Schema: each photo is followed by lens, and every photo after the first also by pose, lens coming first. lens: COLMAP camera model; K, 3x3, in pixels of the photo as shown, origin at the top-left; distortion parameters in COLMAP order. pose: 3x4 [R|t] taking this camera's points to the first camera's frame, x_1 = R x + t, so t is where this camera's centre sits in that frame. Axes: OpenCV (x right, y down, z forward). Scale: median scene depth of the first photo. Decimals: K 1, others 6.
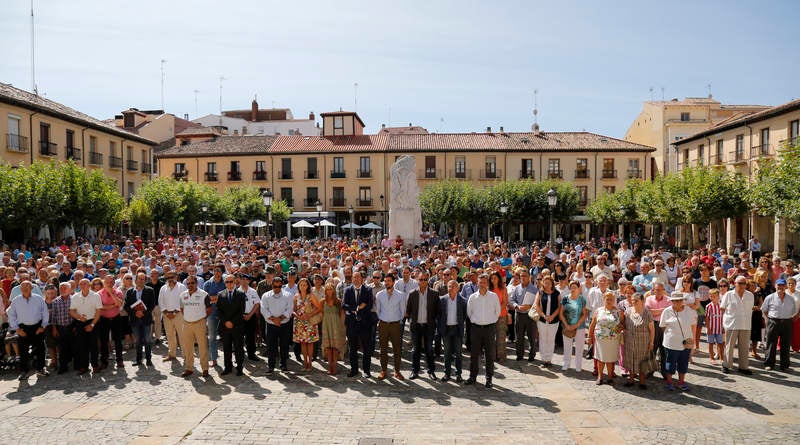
lens RADIAL K [[557.6, 0, 396.1], [0, 557.6, 247.0], [0, 0, 1]] dist [-0.120990, 0.069457]
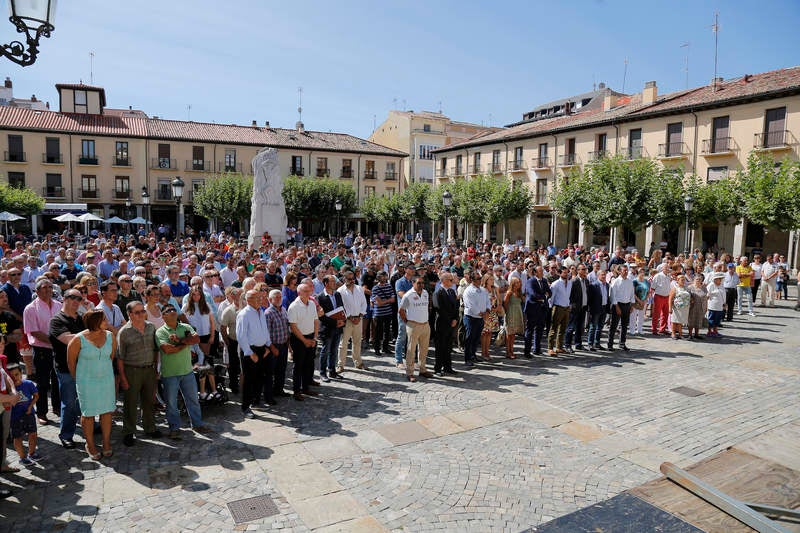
lens RADIAL K [[560.0, 0, 404.9], [0, 560.0, 269.3], [0, 0, 1]] dist [-0.118747, 0.063205]
pose [[0.829262, -0.032316, 0.557925, -0.325573], [0.006064, 0.998788, 0.048838, -0.001450], [-0.558827, -0.037116, 0.828453, 0.074182]]
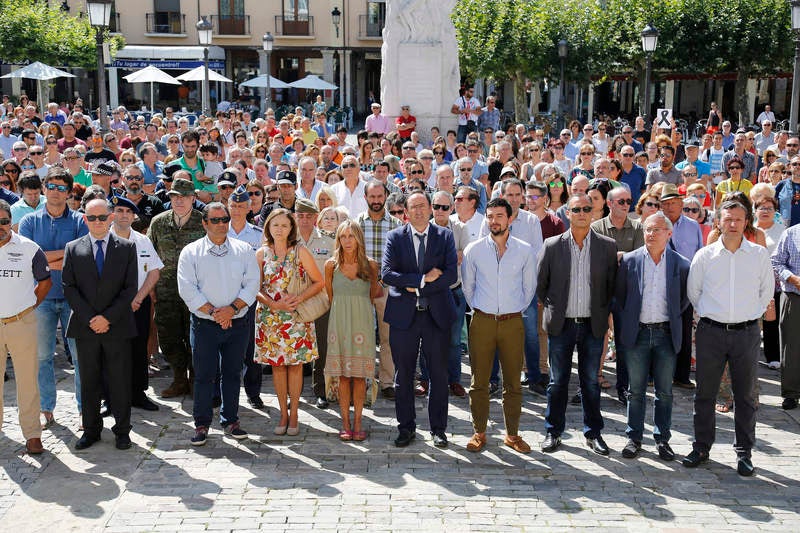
lens RADIAL K [[1282.0, 0, 396.7], [0, 1282.0, 264.9], [0, 0, 1]] dist [0.253325, 0.000000]
pose [[0.998982, 0.001546, 0.045085, -0.045185], [-0.006105, 0.994852, 0.101157, 0.000307], [-0.044697, -0.101330, 0.993848, 0.017601]]
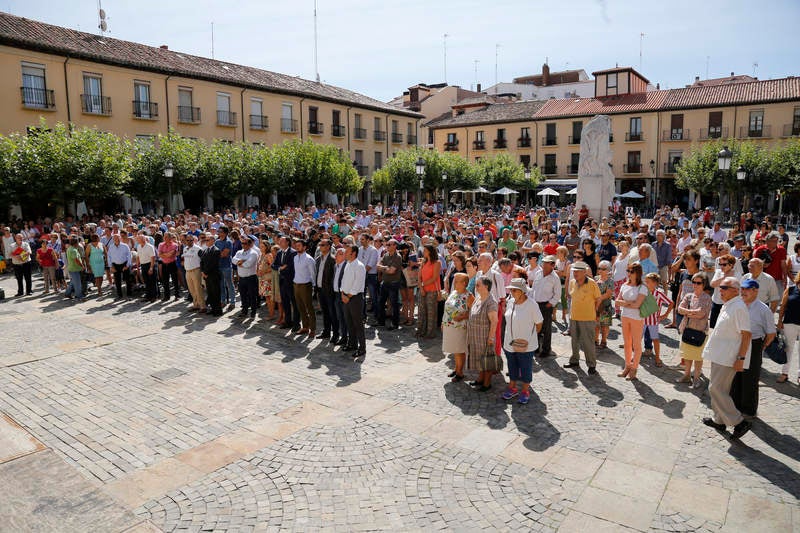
lens RADIAL K [[560.0, 0, 385.0], [0, 560.0, 266.3], [0, 0, 1]] dist [-0.118747, 0.063205]
pose [[0.816413, 0.074991, -0.572578, 0.257699], [-0.021510, 0.994793, 0.099619, -0.003988], [0.577067, -0.069014, 0.813775, 0.070945]]
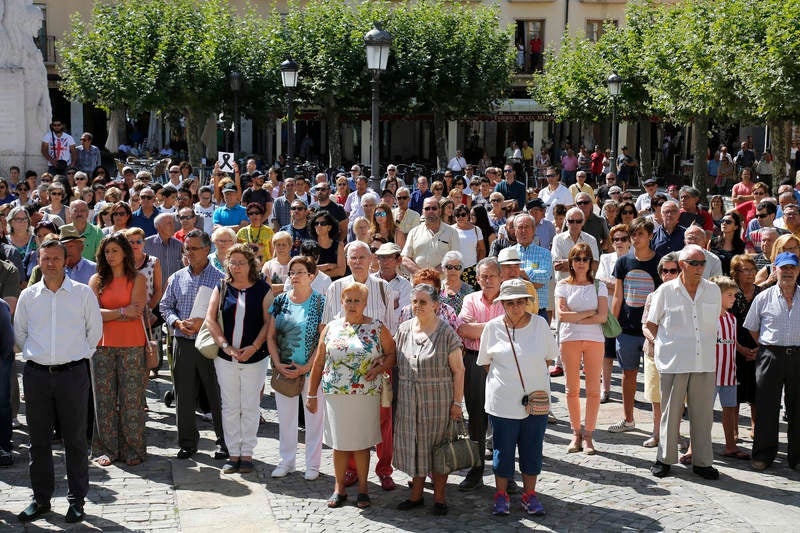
lens RADIAL K [[1535.5, 0, 404.0], [0, 1535.5, 267.8], [0, 0, 1]] dist [0.373157, 0.000000]
pose [[0.977960, -0.005131, 0.208729, 0.057530], [-0.006502, 0.998465, 0.055007, 0.002084], [-0.208691, -0.055152, 0.976425, -0.048974]]
